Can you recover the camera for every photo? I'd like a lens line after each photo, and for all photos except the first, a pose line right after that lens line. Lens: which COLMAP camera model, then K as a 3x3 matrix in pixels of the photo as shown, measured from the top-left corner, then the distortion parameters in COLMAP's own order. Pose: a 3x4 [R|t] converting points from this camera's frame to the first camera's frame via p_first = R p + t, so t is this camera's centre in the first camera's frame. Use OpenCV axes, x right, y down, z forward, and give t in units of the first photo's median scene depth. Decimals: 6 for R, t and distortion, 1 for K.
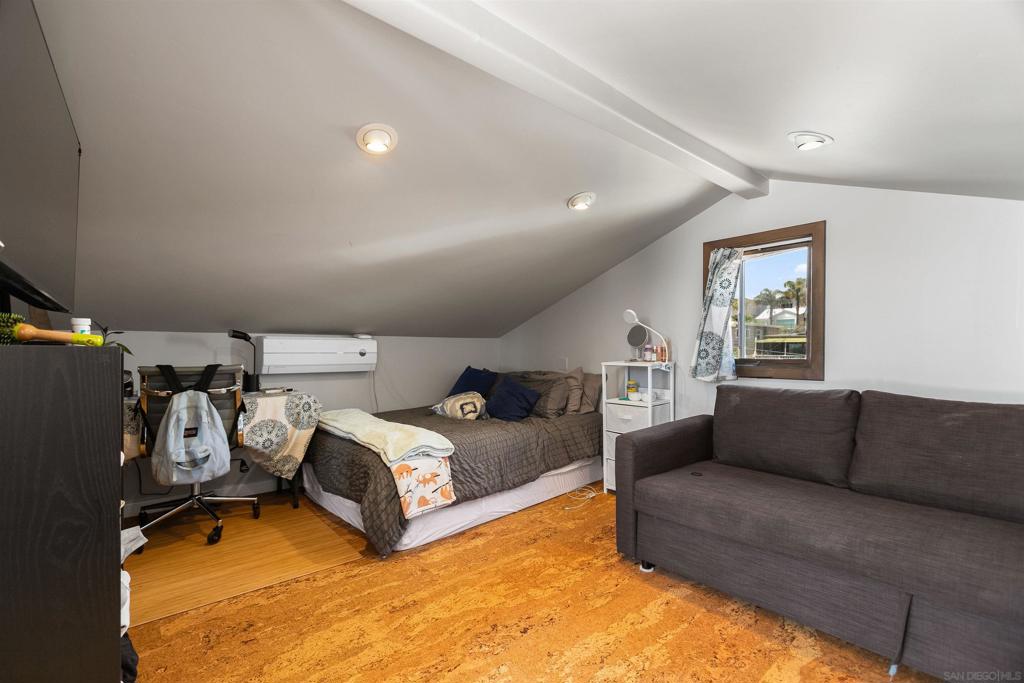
lens RADIAL K [[459.2, 0, 510.7], [0, 459.2, 352.3], [0, 0, 1]] dist [0.010160, 0.000731]
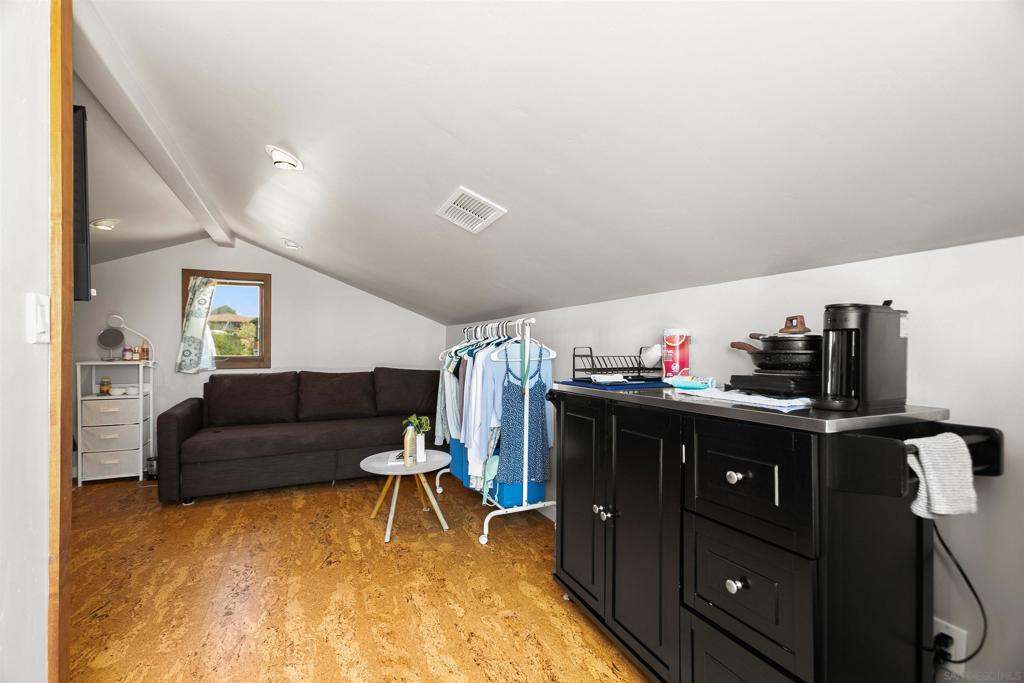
lens RADIAL K [[459.2, 0, 512.1], [0, 459.2, 349.4], [0, 0, 1]] dist [0.010160, 0.000731]
pose [[0.273983, -0.006041, 0.961716, -0.649986], [0.008259, 0.999958, 0.003928, -0.004647], [-0.961699, 0.006867, 0.274021, -0.292077]]
